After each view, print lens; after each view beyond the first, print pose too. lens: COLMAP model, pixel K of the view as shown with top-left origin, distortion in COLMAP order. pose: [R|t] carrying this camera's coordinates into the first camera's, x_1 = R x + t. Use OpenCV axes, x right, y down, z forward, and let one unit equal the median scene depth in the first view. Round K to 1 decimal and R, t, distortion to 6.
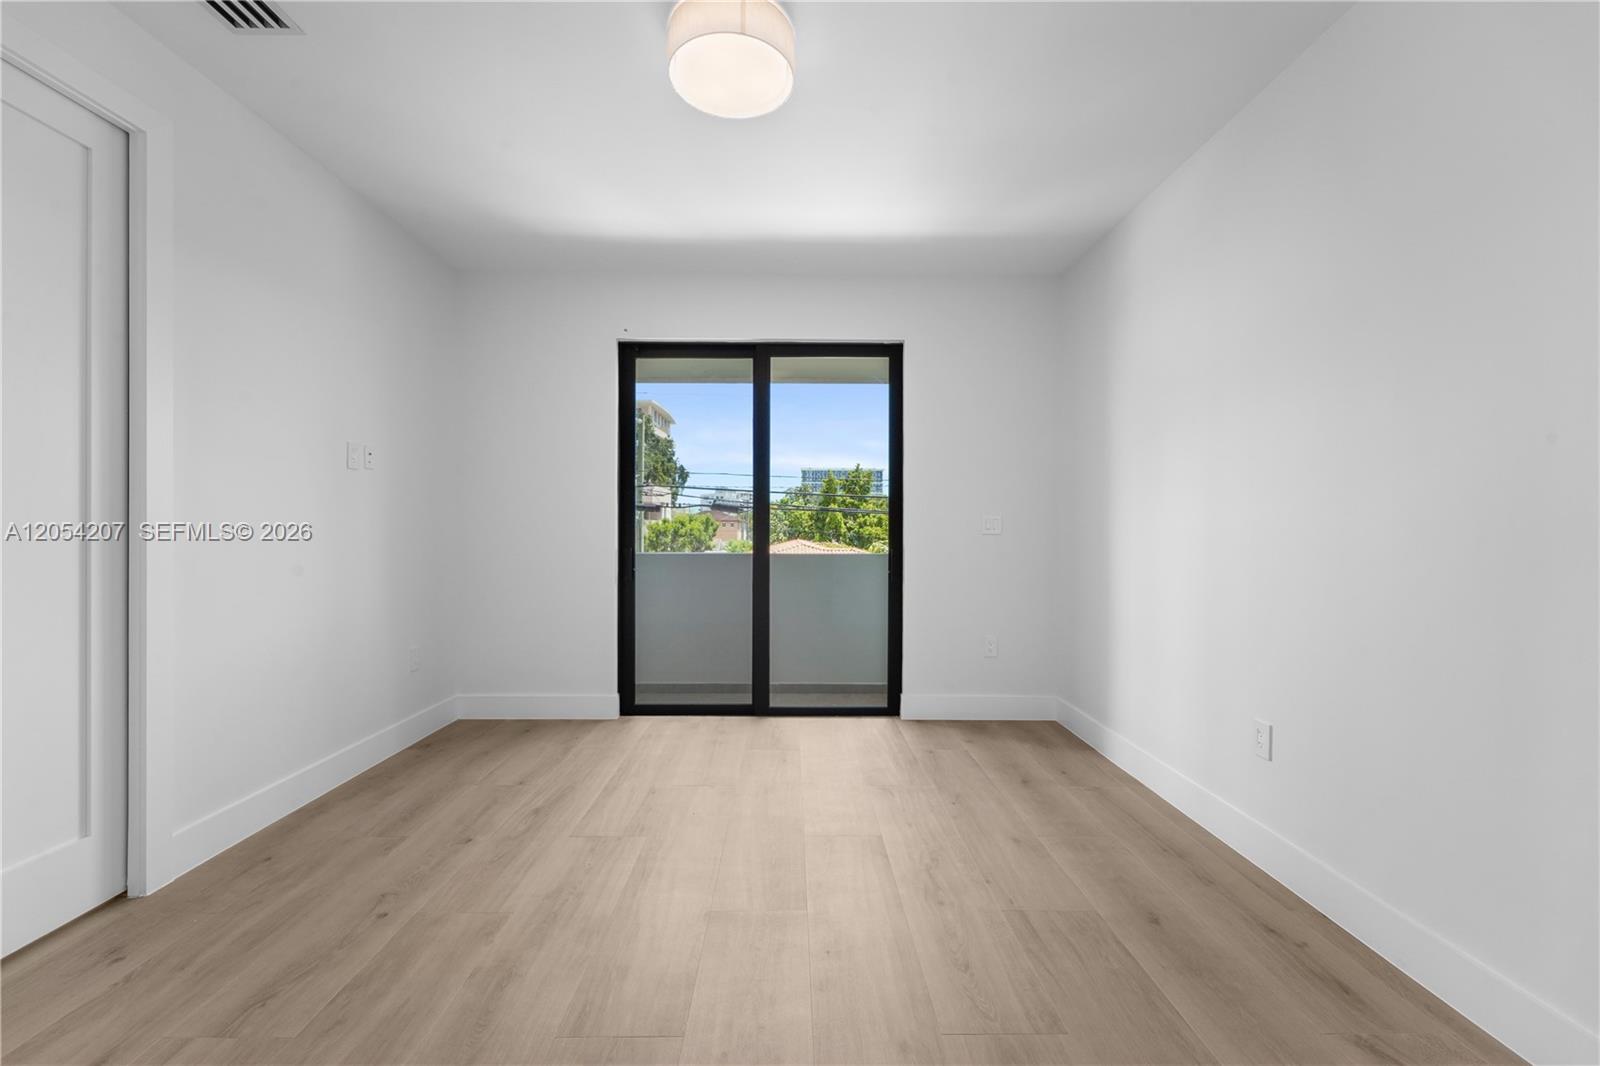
lens RADIAL K [[665.4, 0, 794.8], [0, 665.4, 529.8], [0, 0, 1]] dist [0.006668, -0.002744]
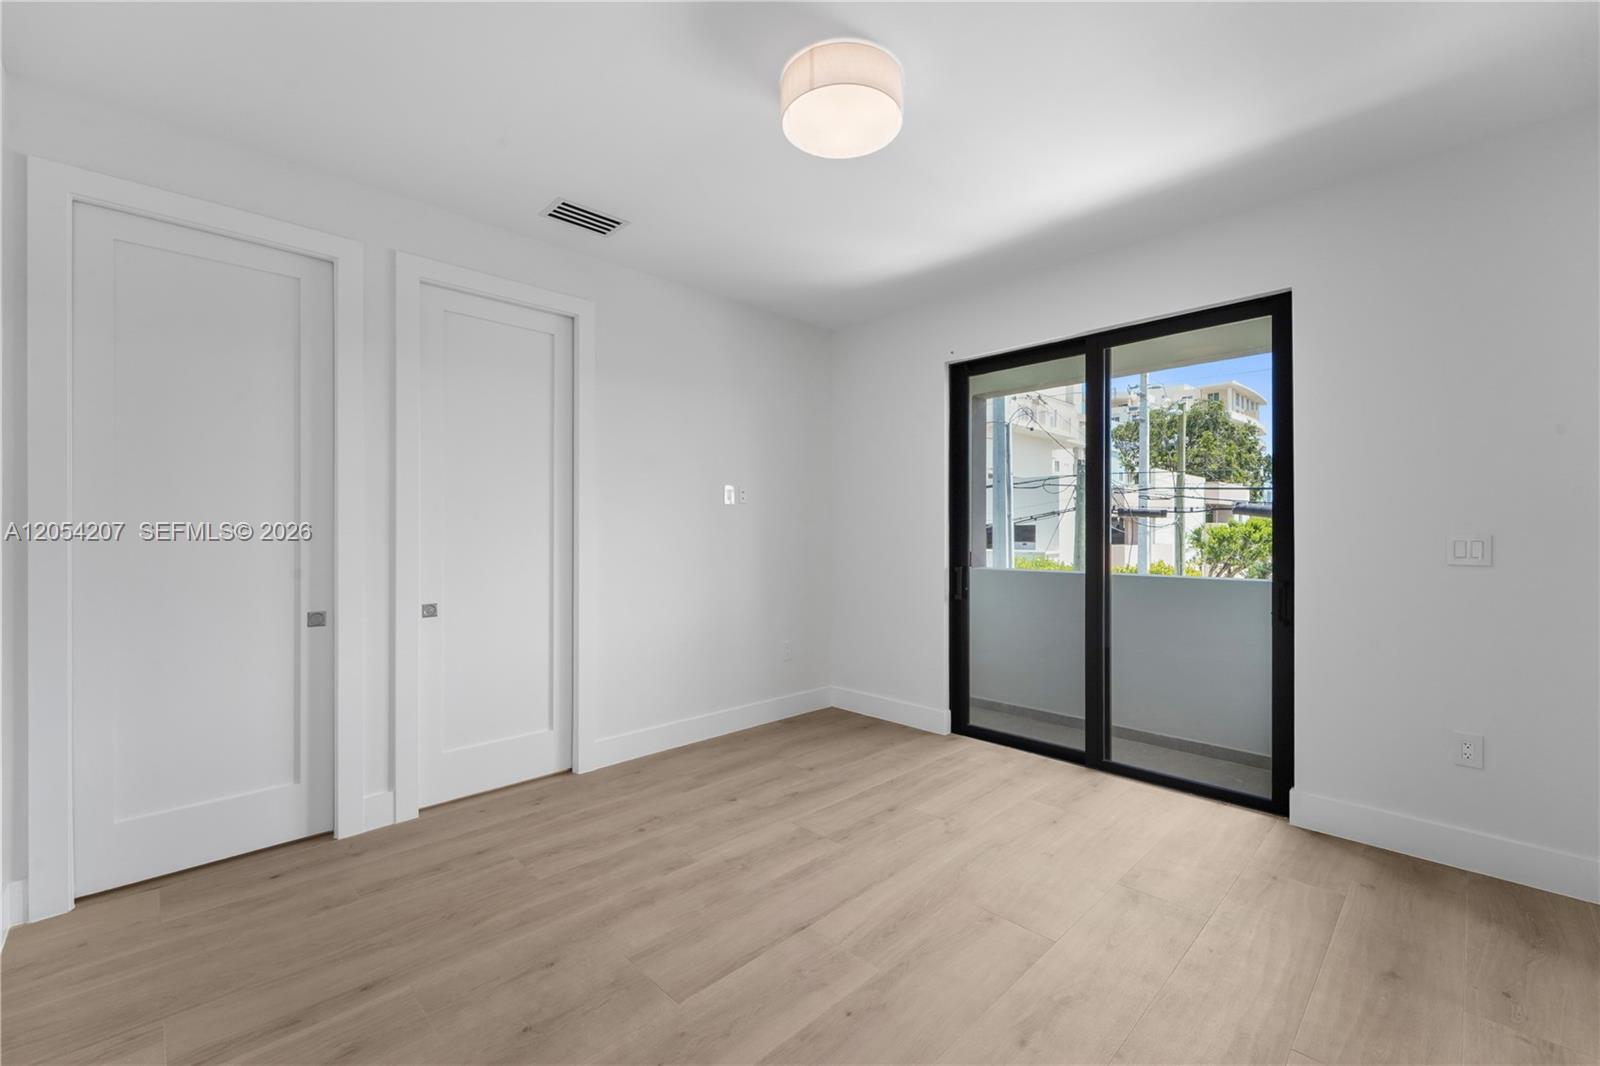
lens RADIAL K [[665.4, 0, 794.4], [0, 665.4, 530.0], [0, 0, 1]] dist [0.006668, -0.002744]
pose [[0.686278, -0.007265, -0.727303, 0.335971], [0.004129, 0.999973, -0.006093, -0.026300], [0.727327, 0.001178, 0.686290, 0.138274]]
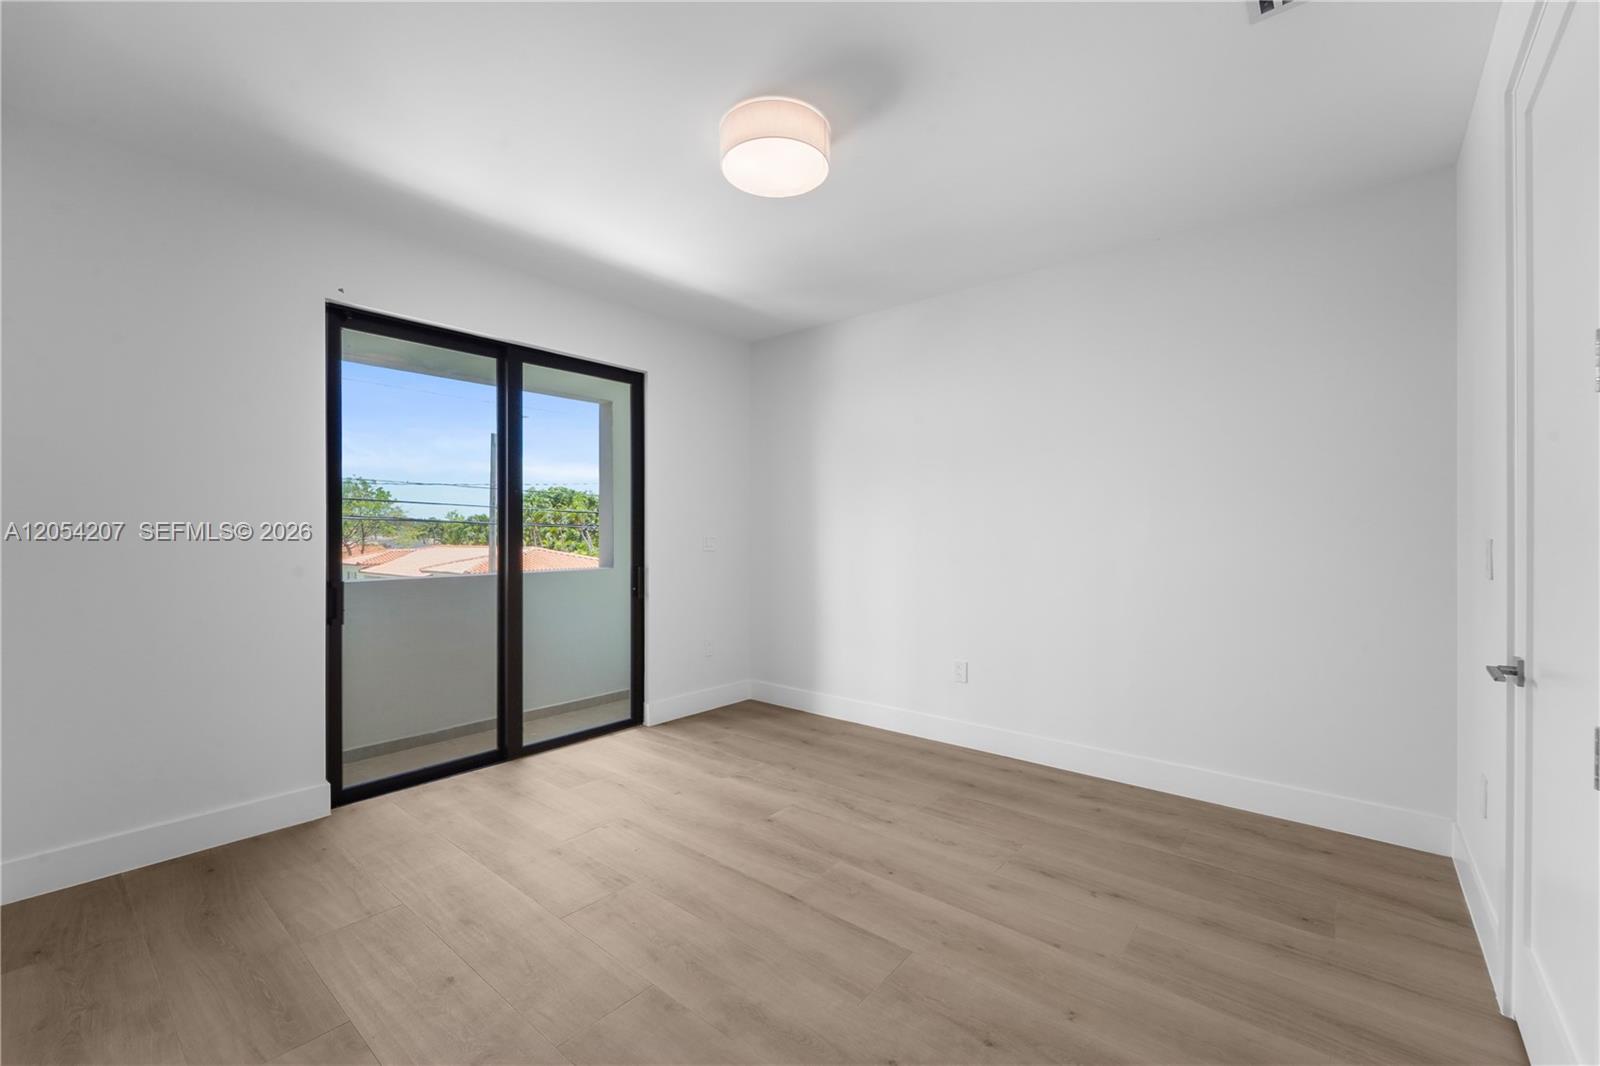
lens RADIAL K [[665.4, 0, 806.0], [0, 665.4, 535.8], [0, 0, 1]] dist [0.006668, -0.002744]
pose [[0.640295, -0.008130, 0.768086, -0.525990], [0.004081, 0.999966, 0.007182, -0.029726], [-0.768118, -0.001464, 0.640306, 0.128599]]
